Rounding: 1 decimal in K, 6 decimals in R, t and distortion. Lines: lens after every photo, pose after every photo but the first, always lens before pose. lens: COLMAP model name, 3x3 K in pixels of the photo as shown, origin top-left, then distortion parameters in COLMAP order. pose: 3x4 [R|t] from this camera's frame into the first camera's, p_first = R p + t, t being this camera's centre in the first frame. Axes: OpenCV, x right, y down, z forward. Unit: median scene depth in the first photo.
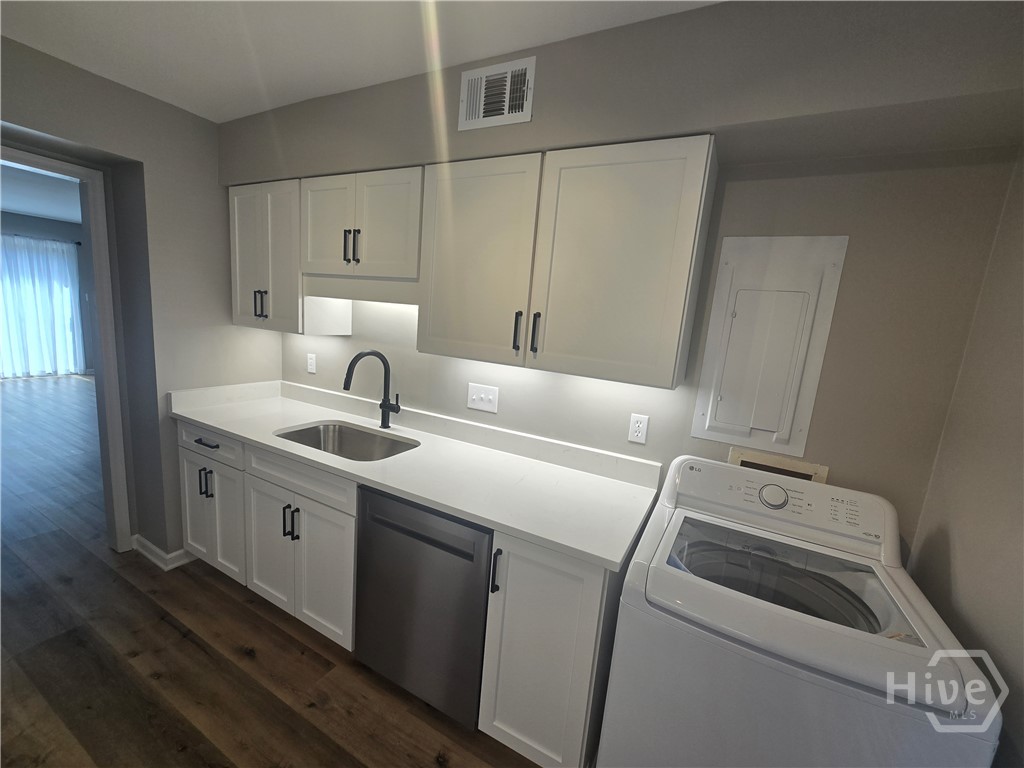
lens RADIAL K [[421.4, 0, 510.8], [0, 421.4, 390.2], [0, 0, 1]] dist [-0.003935, 0.000269]
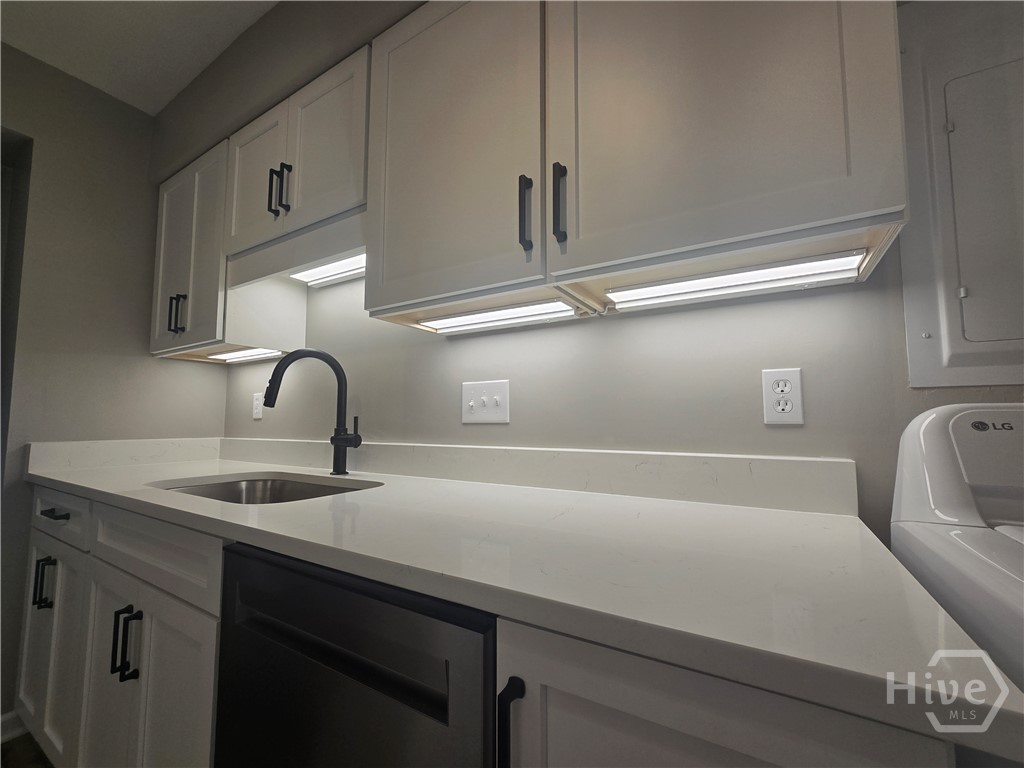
lens RADIAL K [[421.4, 0, 510.8], [0, 421.4, 390.2], [0, 0, 1]] dist [-0.003935, 0.000269]
pose [[0.994825, -0.087133, -0.052267, 0.004087], [0.071480, 0.965744, -0.249456, 0.159814], [0.072212, 0.244429, 0.966975, 0.414472]]
